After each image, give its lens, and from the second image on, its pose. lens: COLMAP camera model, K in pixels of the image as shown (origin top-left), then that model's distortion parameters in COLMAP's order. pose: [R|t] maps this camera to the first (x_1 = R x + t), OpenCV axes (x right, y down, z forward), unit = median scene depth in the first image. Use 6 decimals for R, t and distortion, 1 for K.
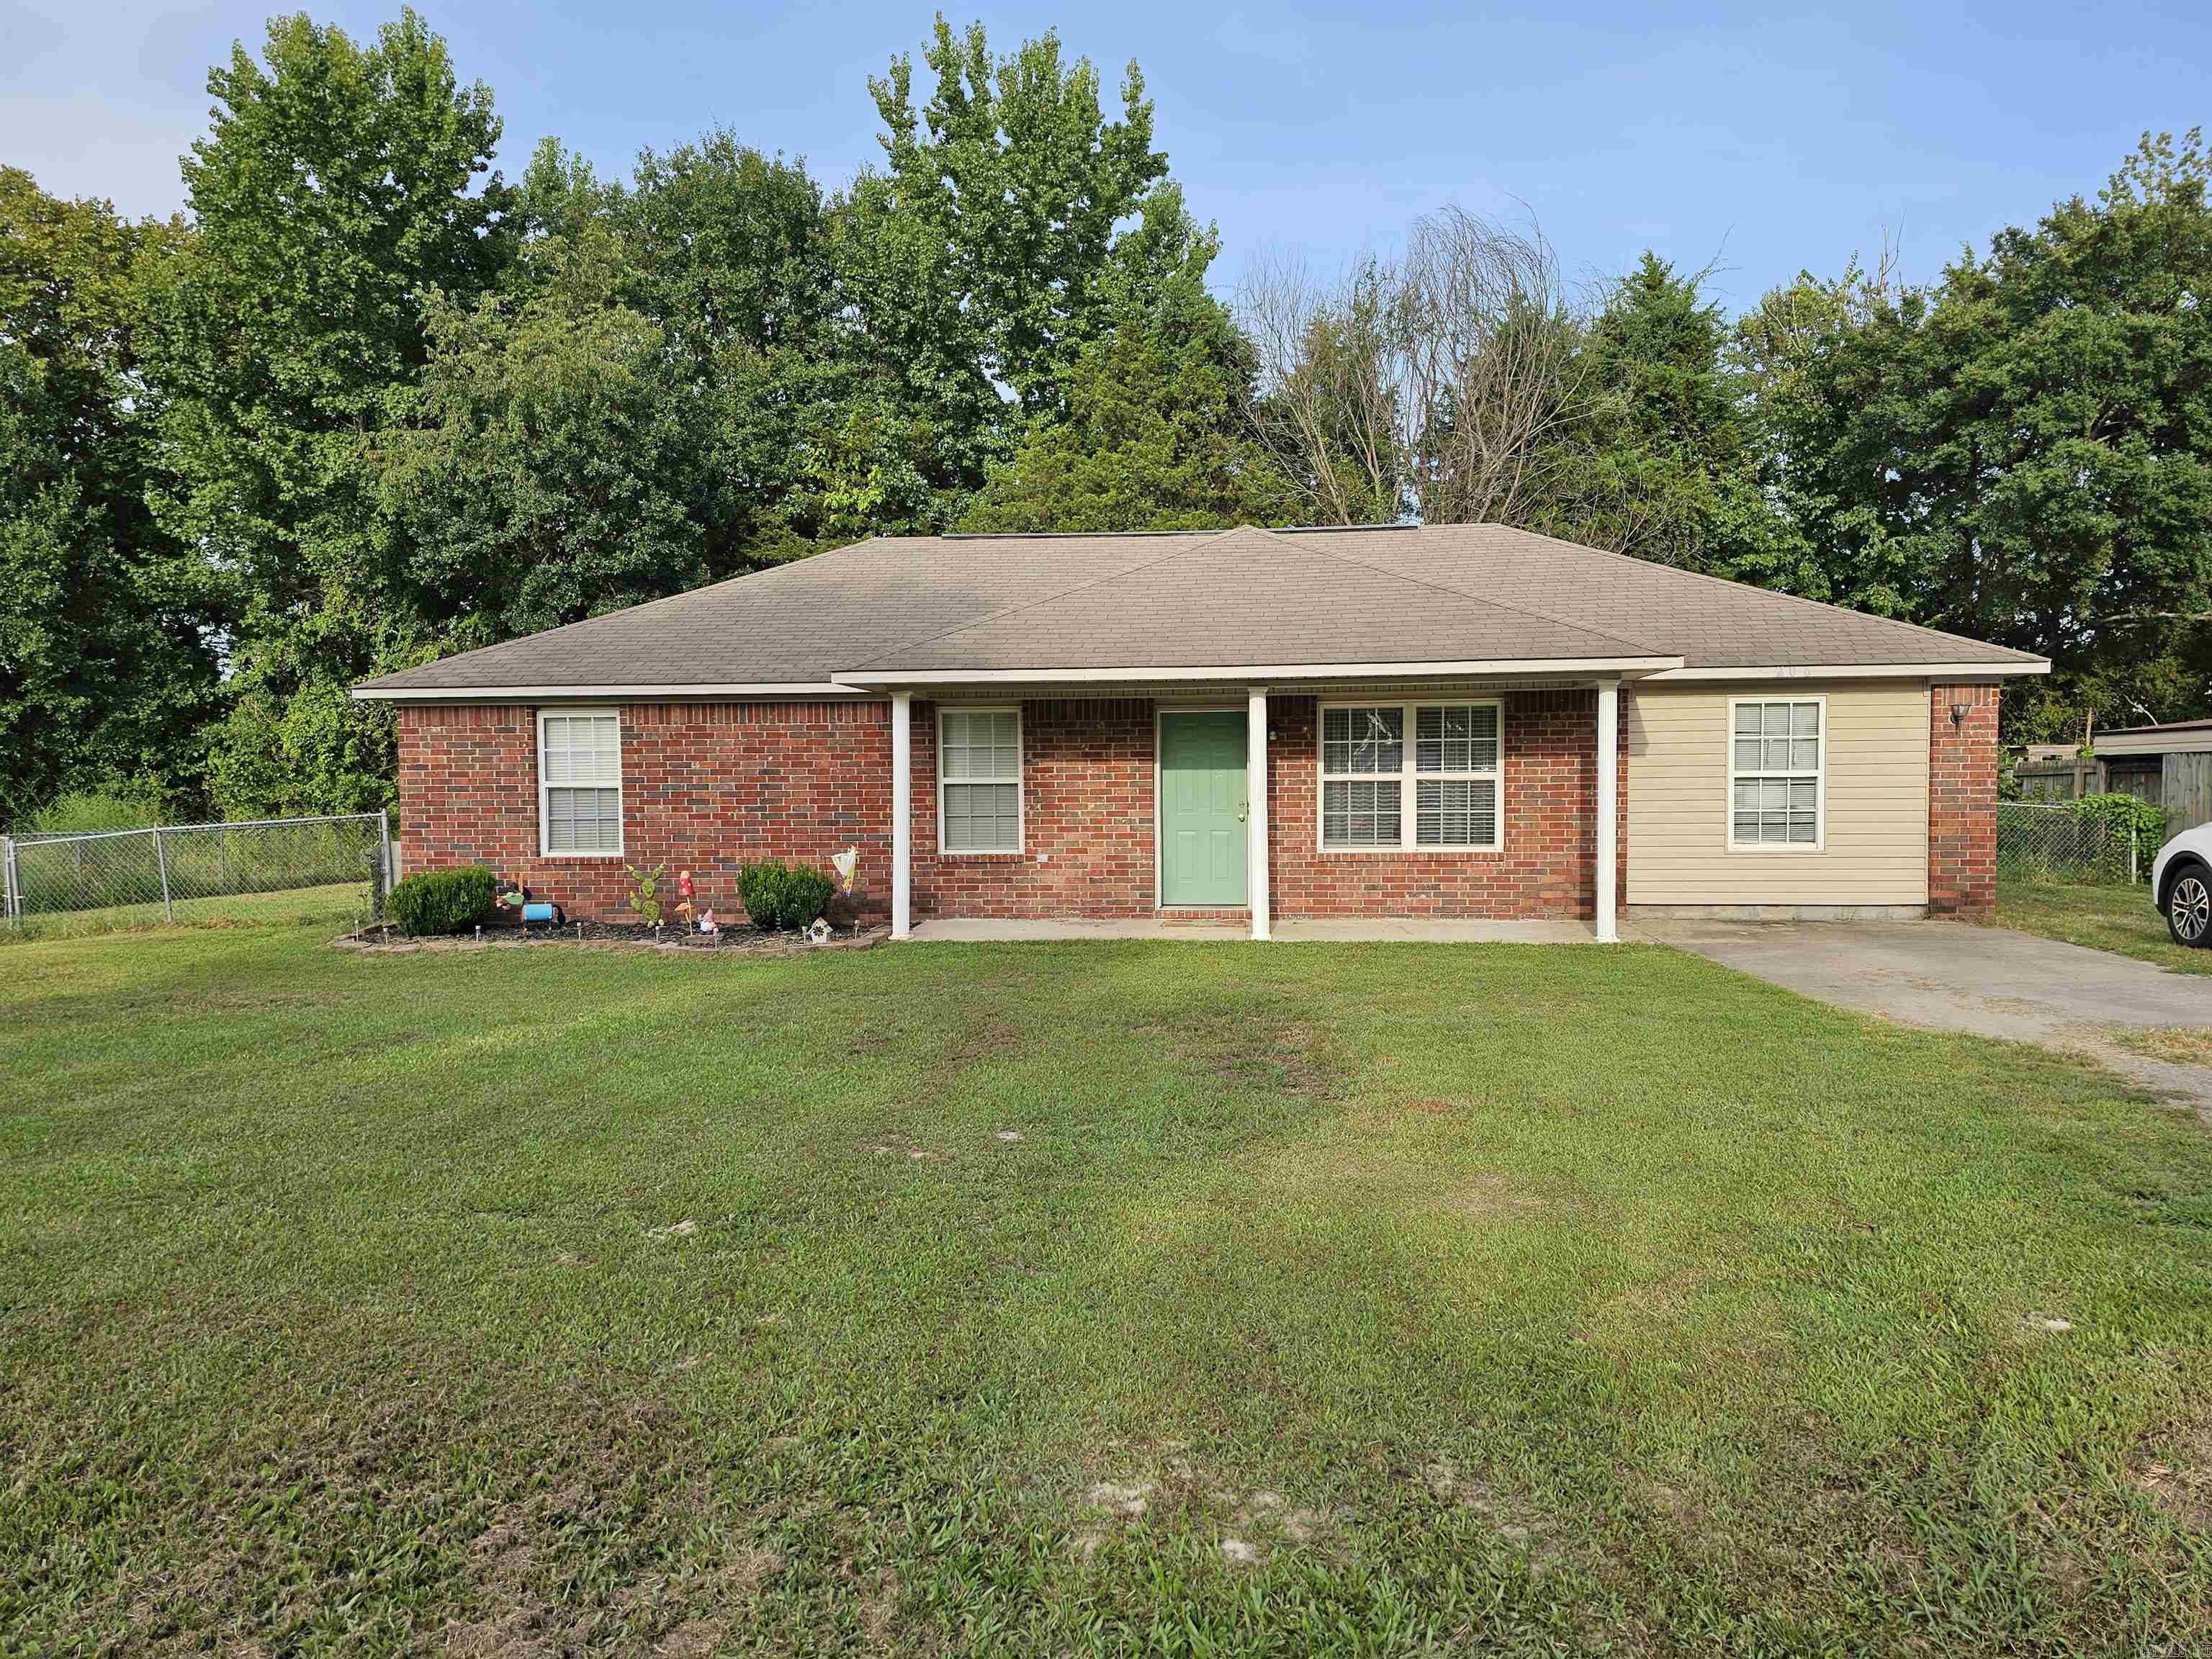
lens RADIAL K [[1494.7, 0, 1111.2], [0, 1494.7, 843.4], [0, 0, 1]] dist [0.073389, -0.072315]
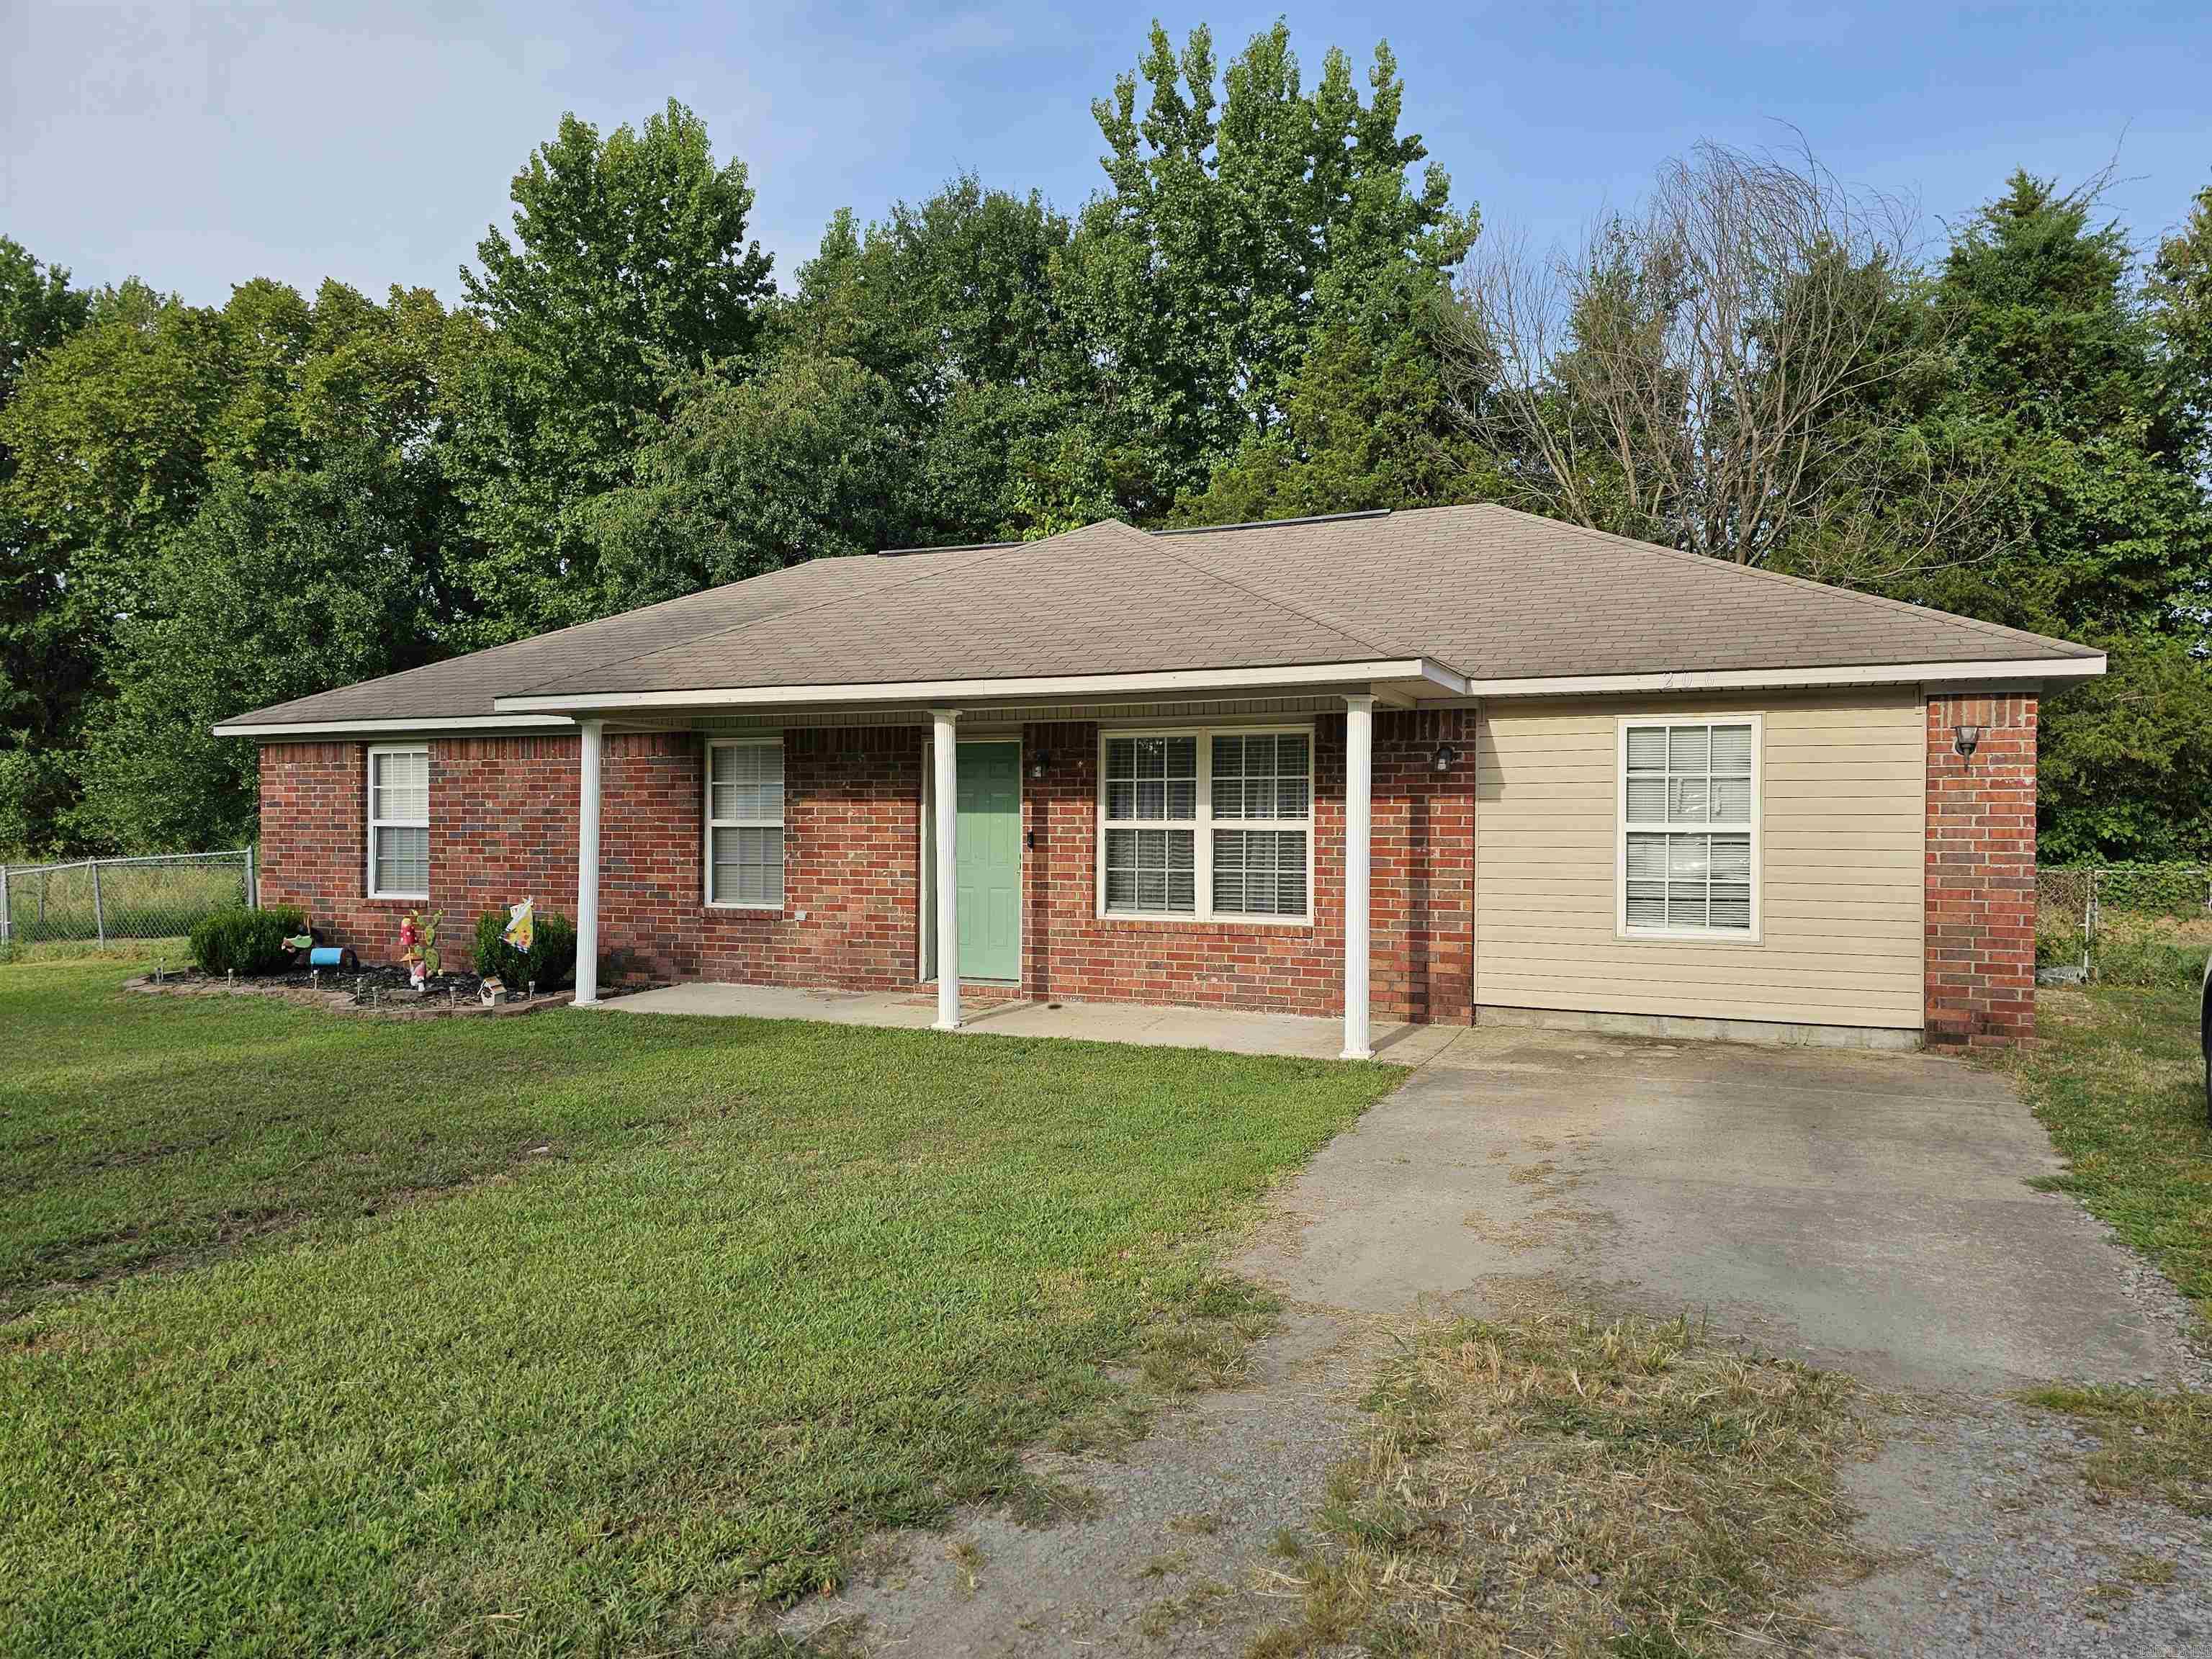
lens RADIAL K [[1508.0, 0, 1128.1], [0, 1508.0, 818.0], [0, 0, 1]] dist [0.078783, -0.078430]
pose [[0.944810, 0.010256, -0.327459, 0.409507], [-0.026179, 0.998677, -0.044254, -0.012181], [0.326572, 0.050384, 0.943828, 0.244770]]
